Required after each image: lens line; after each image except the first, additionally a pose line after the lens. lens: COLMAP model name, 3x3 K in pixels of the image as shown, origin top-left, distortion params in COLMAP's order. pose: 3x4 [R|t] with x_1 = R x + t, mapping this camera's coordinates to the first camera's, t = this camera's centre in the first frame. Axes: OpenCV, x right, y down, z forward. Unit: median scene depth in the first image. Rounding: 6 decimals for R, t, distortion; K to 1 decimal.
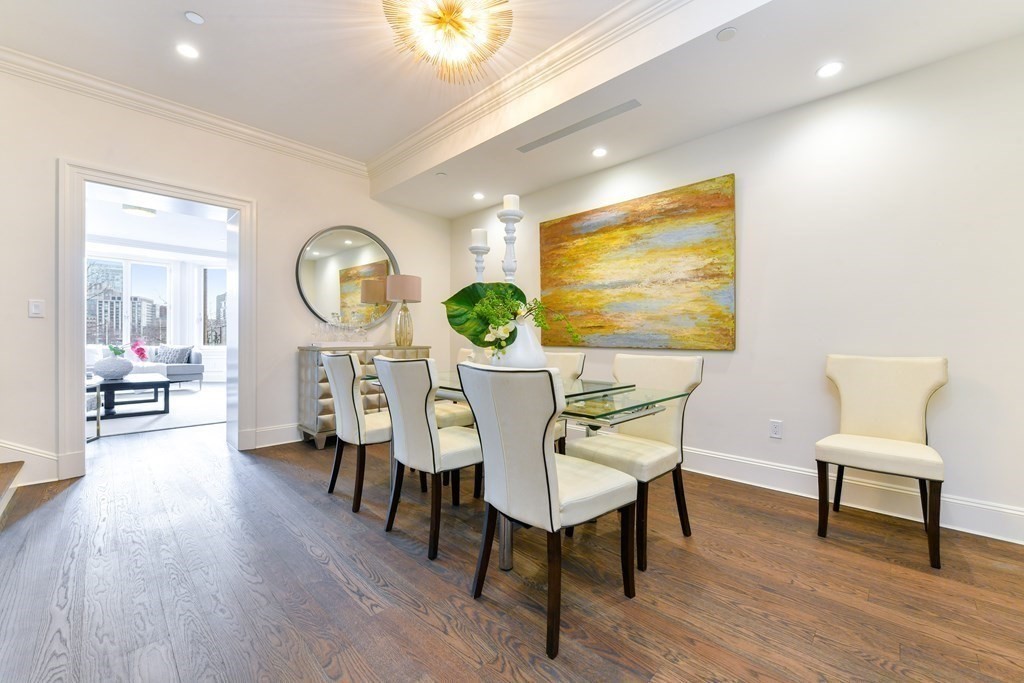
lens RADIAL K [[399.0, 0, 516.2], [0, 399.0, 340.3], [0, 0, 1]] dist [-0.007512, -0.000108]
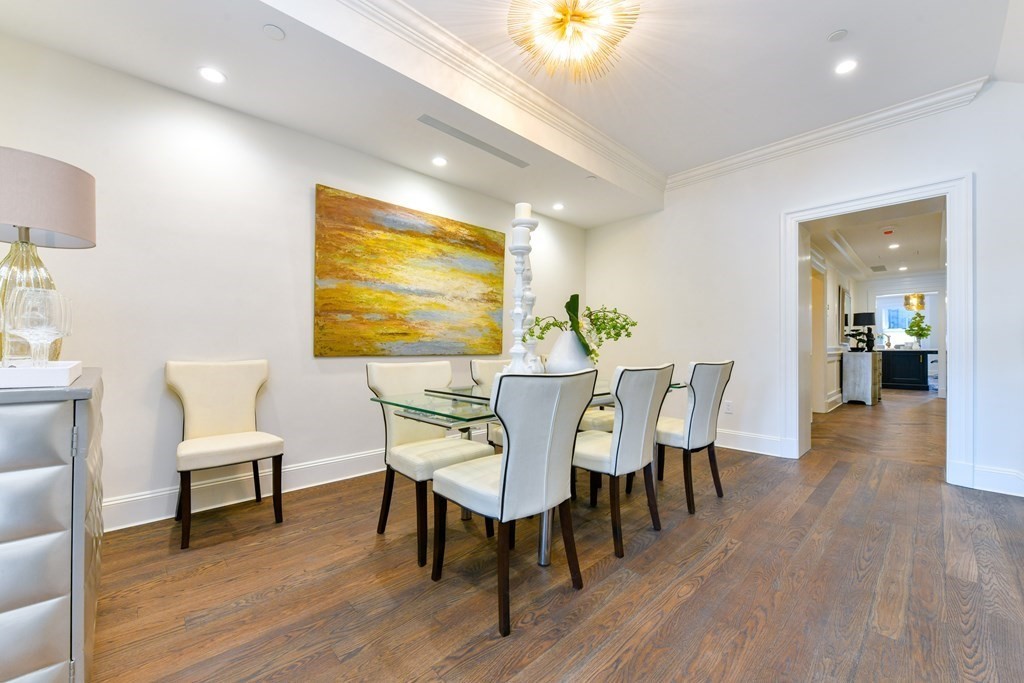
lens RADIAL K [[414.5, 0, 510.6], [0, 414.5, 345.7], [0, 0, 1]] dist [-0.000224, 0.000029]
pose [[0.034722, -0.002884, 0.999393, -0.802910], [0.003160, 0.999991, 0.002776, -0.008294], [-0.999392, 0.003062, 0.034730, 0.758928]]
